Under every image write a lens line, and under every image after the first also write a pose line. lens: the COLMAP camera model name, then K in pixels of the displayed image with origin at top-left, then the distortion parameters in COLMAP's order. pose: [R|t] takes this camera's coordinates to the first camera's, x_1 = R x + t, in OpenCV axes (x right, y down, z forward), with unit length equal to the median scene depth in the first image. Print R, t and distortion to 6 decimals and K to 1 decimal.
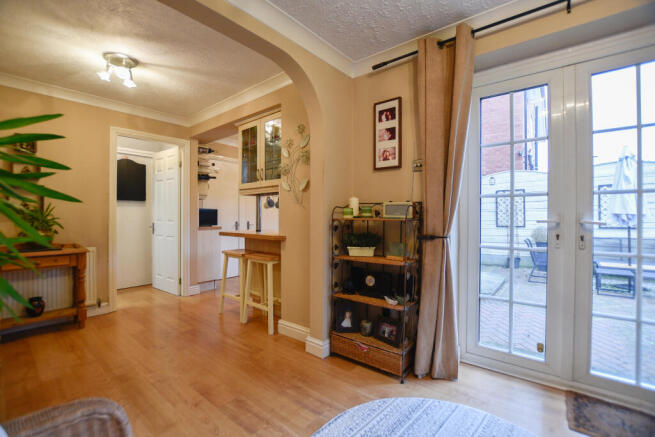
lens RADIAL K [[290.7, 0, 323.3], [0, 290.7, 216.5], [0, 0, 1]] dist [-0.024757, -0.000463]
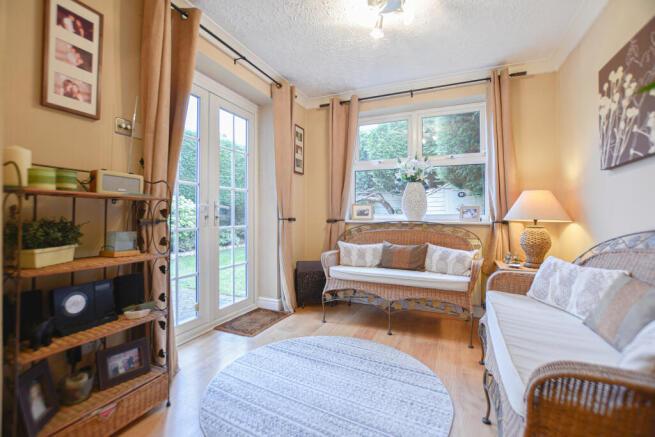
lens RADIAL K [[290.7, 0, 321.4], [0, 290.7, 216.9], [0, 0, 1]] dist [-0.024757, -0.000463]
pose [[-0.272025, -0.006738, 0.962267, -0.497156], [-0.003841, 0.999975, 0.005916, 0.046139], [-0.962282, -0.002086, -0.272044, 0.681386]]
